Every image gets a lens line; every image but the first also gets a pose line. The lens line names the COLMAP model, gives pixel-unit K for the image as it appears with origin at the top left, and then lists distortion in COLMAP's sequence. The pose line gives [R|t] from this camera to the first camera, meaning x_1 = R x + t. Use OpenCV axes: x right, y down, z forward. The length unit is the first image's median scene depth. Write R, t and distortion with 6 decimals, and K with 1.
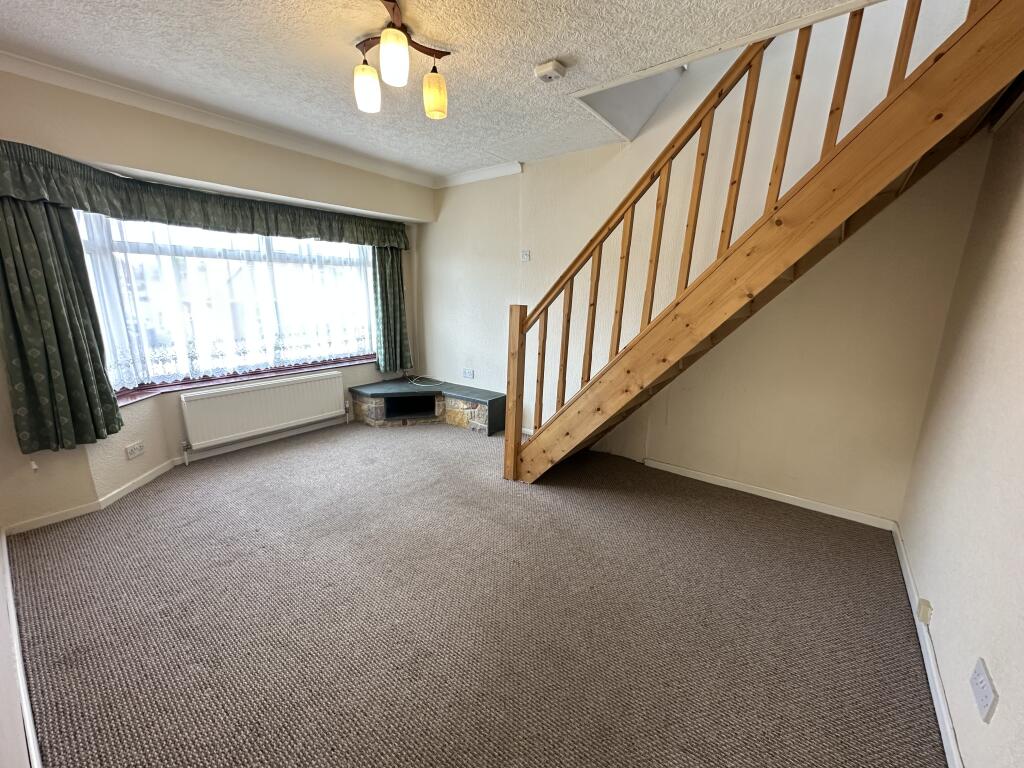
lens RADIAL K [[410.4, 0, 514.5], [0, 410.4, 384.4], [0, 0, 1]] dist [-0.002421, 0.000062]
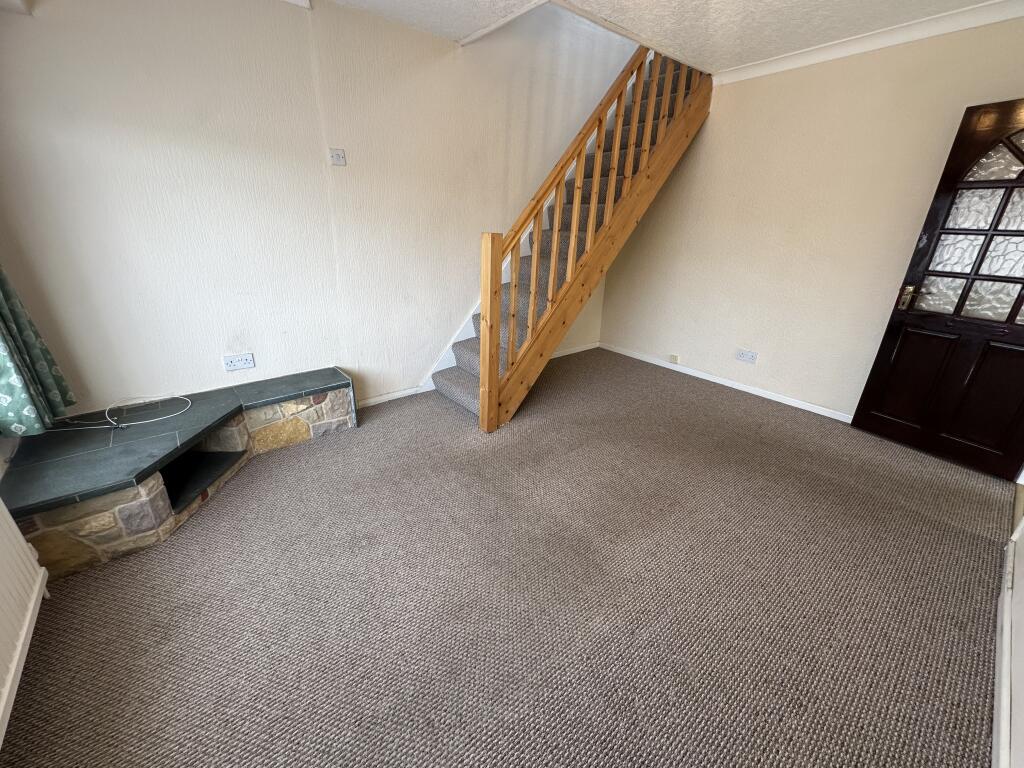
lens RADIAL K [[410.4, 0, 512.8], [0, 410.4, 384.4], [0, 0, 1]] dist [-0.002421, 0.000062]
pose [[0.213534, -0.366013, 0.905780, -0.727602], [0.193239, 0.924670, 0.328091, -0.144924], [-0.957633, 0.104974, 0.268177, 0.640427]]
